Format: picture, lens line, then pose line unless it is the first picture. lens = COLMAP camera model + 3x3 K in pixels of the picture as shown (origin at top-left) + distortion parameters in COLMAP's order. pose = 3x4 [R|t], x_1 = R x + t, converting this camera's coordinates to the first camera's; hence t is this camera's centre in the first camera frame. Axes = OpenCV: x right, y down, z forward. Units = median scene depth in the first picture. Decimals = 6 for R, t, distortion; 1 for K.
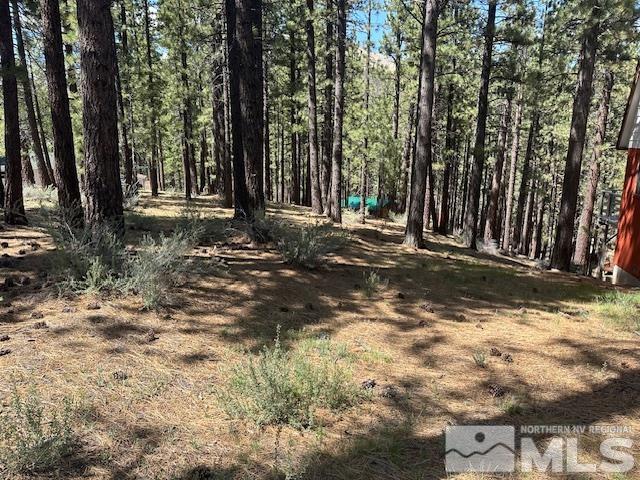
lens RADIAL K [[455.6, 0, 323.0], [0, 455.6, 237.7], [0, 0, 1]] dist [0.135795, -0.185204]
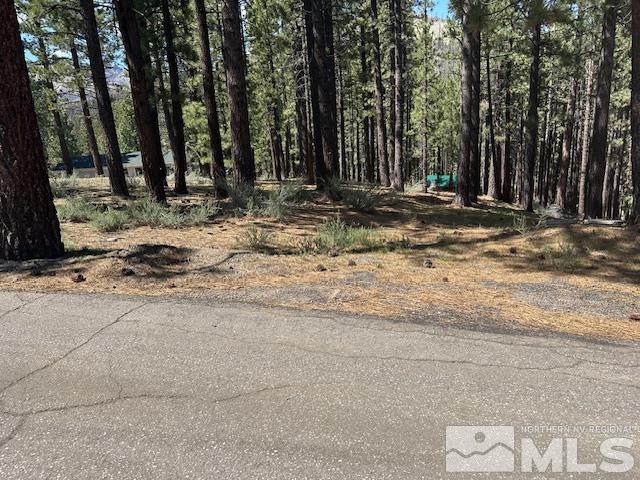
lens RADIAL K [[455.6, 0, 323.0], [0, 455.6, 237.7], [0, 0, 1]] dist [0.135795, -0.185204]
pose [[0.983856, -0.030230, -0.176388, 0.031080], [0.036047, 0.998904, 0.029865, 0.035305], [0.175292, -0.035742, 0.983867, -0.178274]]
